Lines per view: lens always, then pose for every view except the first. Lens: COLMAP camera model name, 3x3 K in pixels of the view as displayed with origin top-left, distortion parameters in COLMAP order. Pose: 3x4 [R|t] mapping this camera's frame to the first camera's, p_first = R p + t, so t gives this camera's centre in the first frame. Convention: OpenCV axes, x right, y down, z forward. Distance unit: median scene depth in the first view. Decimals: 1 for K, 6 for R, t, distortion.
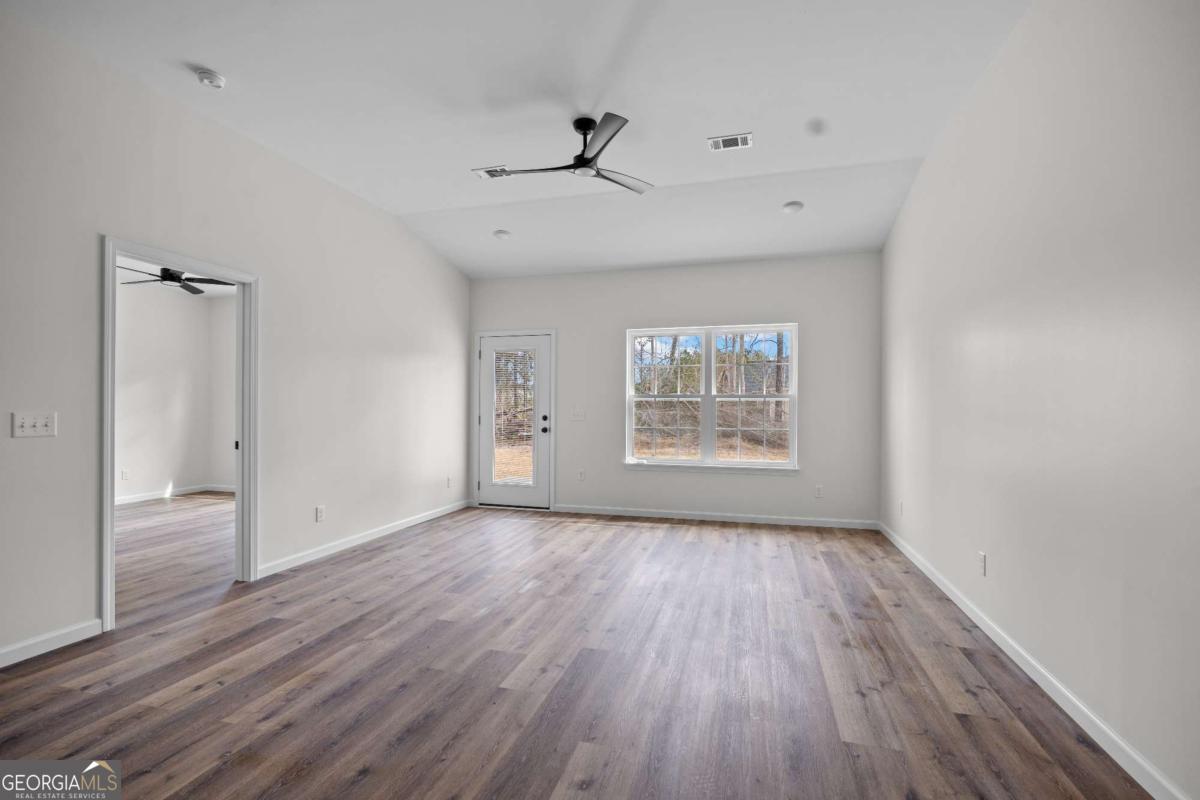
lens RADIAL K [[545.4, 0, 600.0], [0, 545.4, 400.0], [0, 0, 1]] dist [0.001249, 0.000443]
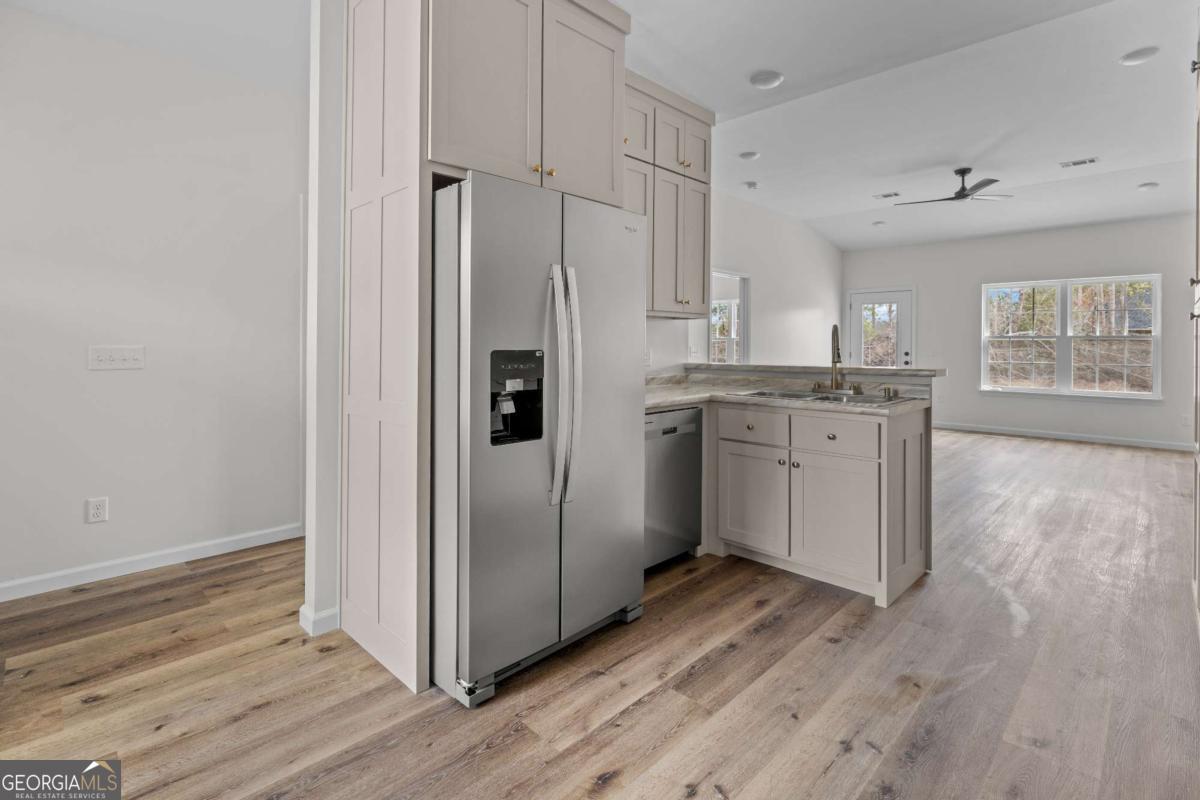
lens RADIAL K [[565.1, 0, 595.9], [0, 565.1, 341.6], [0, 0, 1]] dist [-0.000535, 0.000072]
pose [[0.872045, 0.001711, -0.489423, -0.141435], [0.001802, 0.999976, 0.006706, -0.011289], [0.489422, -0.006730, 0.872021, -0.905586]]
